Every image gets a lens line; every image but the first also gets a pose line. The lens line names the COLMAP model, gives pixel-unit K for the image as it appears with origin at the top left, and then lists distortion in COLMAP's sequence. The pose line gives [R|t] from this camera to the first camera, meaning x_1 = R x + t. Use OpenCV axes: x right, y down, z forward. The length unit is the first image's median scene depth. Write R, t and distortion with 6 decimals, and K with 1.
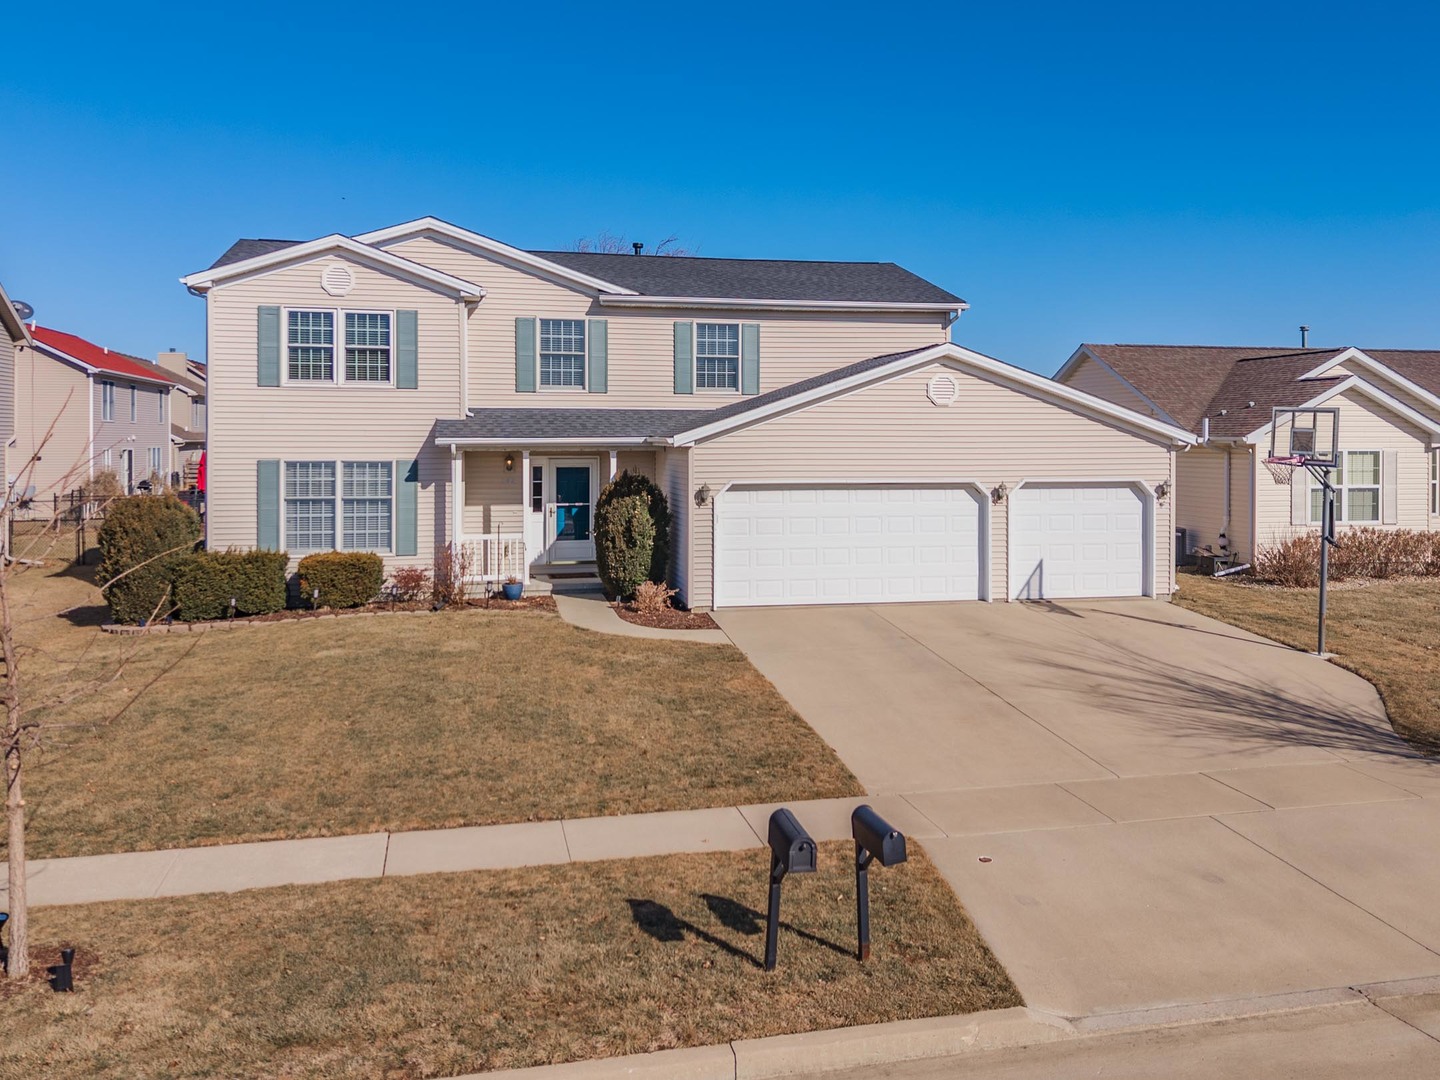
lens RADIAL K [[1117.0, 0, 704.4], [0, 1117.0, 538.9], [0, 0, 1]] dist [0.012848, -0.000090]
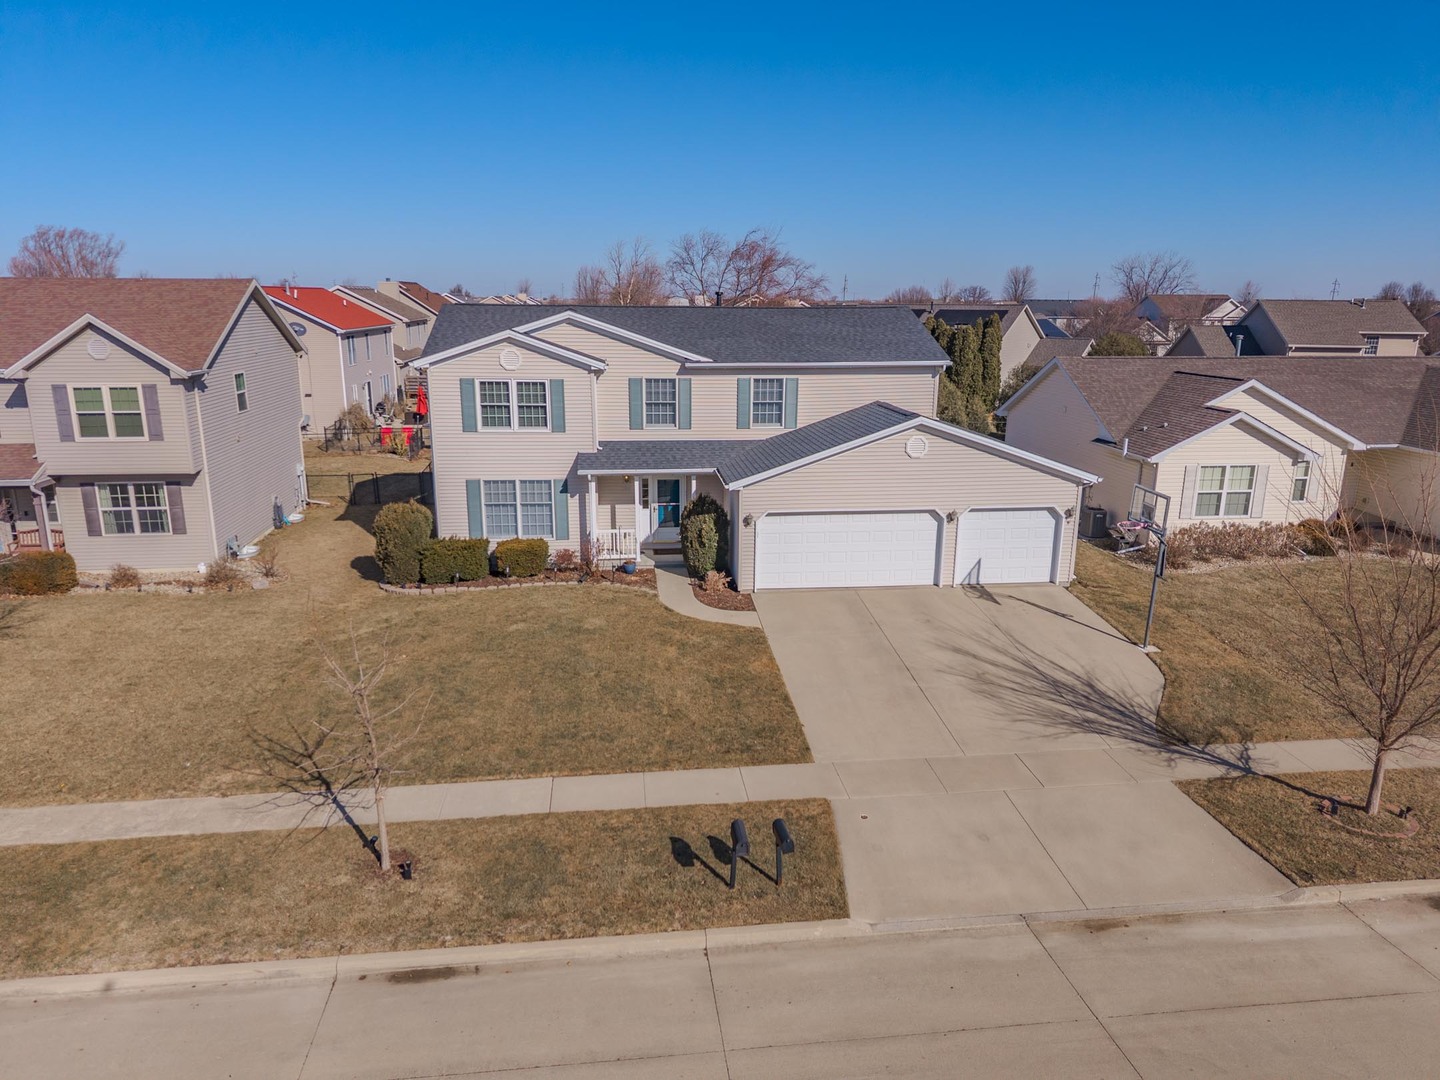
lens RADIAL K [[964.0, 0, 722.5], [0, 964.0, 536.8], [0, 0, 1]] dist [0.048984, -0.044748]
pose [[0.993668, 0.030903, -0.108020, 0.106193], [-0.003883, 0.970300, 0.241872, -0.335938], [0.112287, -0.239921, 0.964277, -0.285018]]
